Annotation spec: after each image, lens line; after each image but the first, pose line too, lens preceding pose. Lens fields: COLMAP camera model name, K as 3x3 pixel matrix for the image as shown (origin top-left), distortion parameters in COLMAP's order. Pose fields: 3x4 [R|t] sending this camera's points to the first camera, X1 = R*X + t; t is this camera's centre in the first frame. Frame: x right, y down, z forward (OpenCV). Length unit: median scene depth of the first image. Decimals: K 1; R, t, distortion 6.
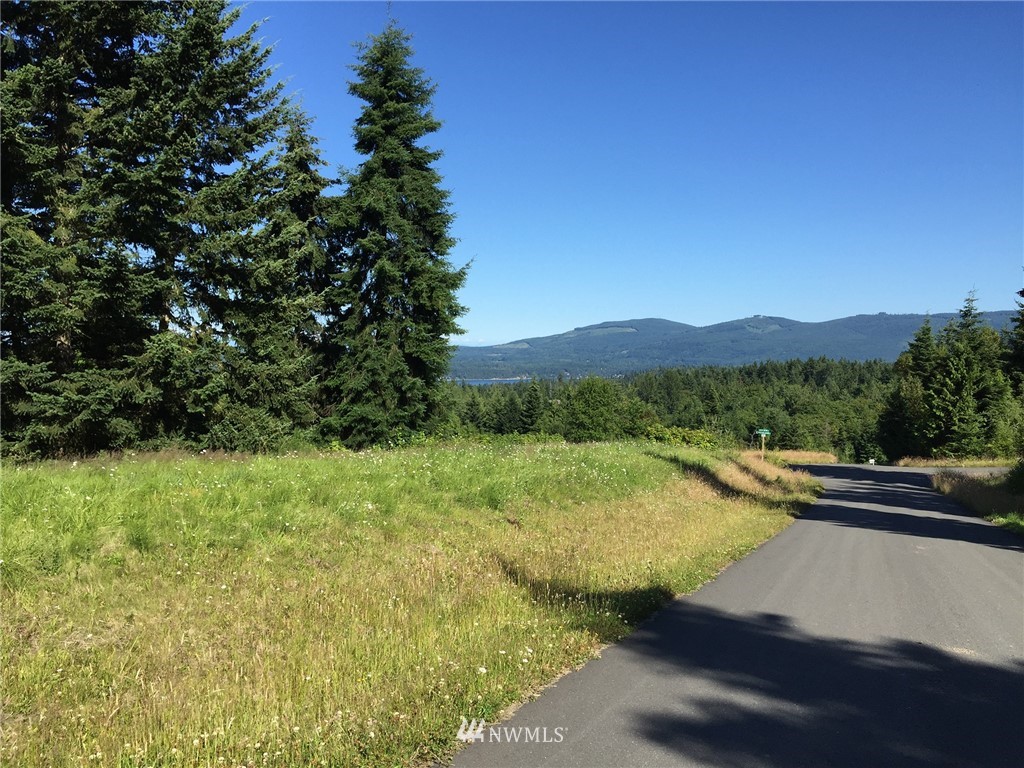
lens RADIAL K [[884.1, 0, 509.4], [0, 884.1, 380.8], [0, 0, 1]] dist [0.078471, -0.039190]
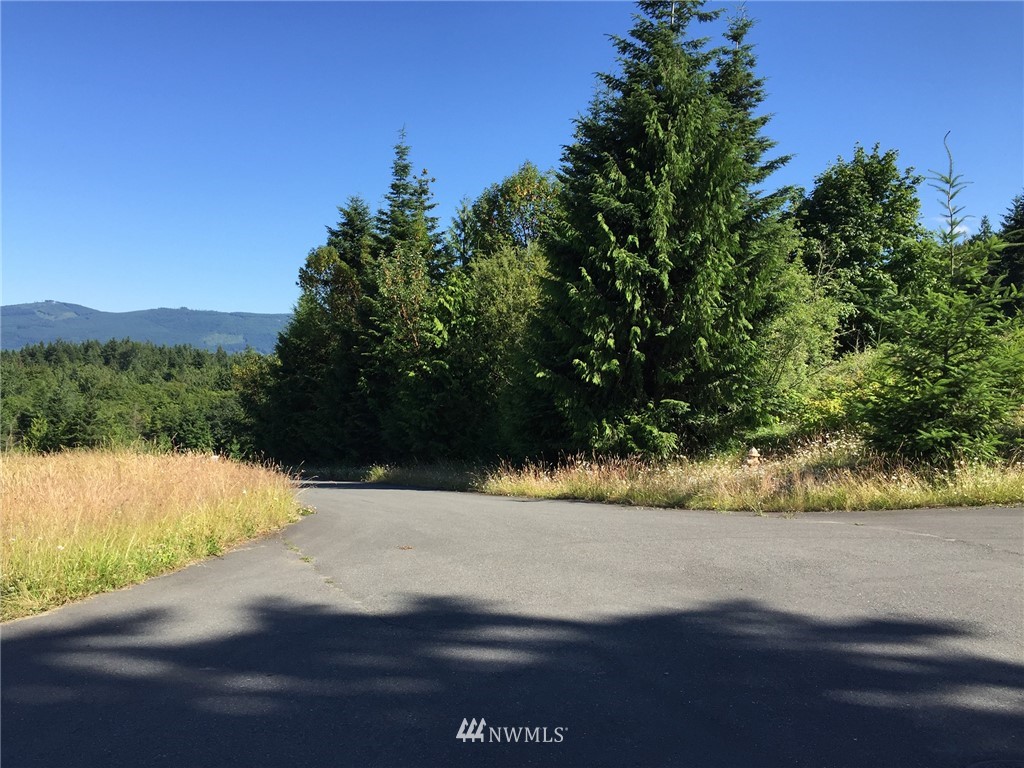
lens RADIAL K [[884.1, 0, 504.2], [0, 884.1, 388.9], [0, 0, 1]] dist [0.078471, -0.039190]
pose [[0.738201, 0.006177, 0.674553, 0.039876], [-0.017125, 0.999807, 0.009585, 0.009495], [-0.674364, -0.018627, 0.738165, 0.124072]]
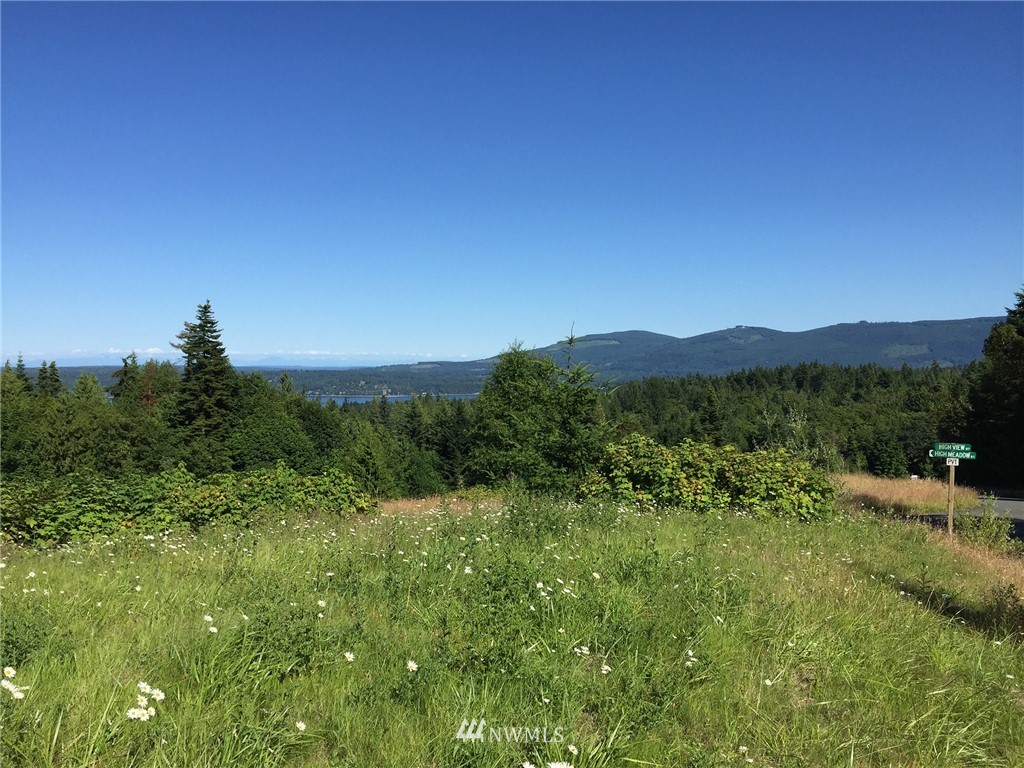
lens RADIAL K [[884.1, 0, 509.2], [0, 884.1, 379.7], [0, 0, 1]] dist [0.078471, -0.039190]
pose [[0.999675, -0.018625, 0.017378, 0.012241], [0.018932, 0.999665, -0.017639, 0.003604], [-0.017044, 0.017962, 0.999693, 0.071686]]
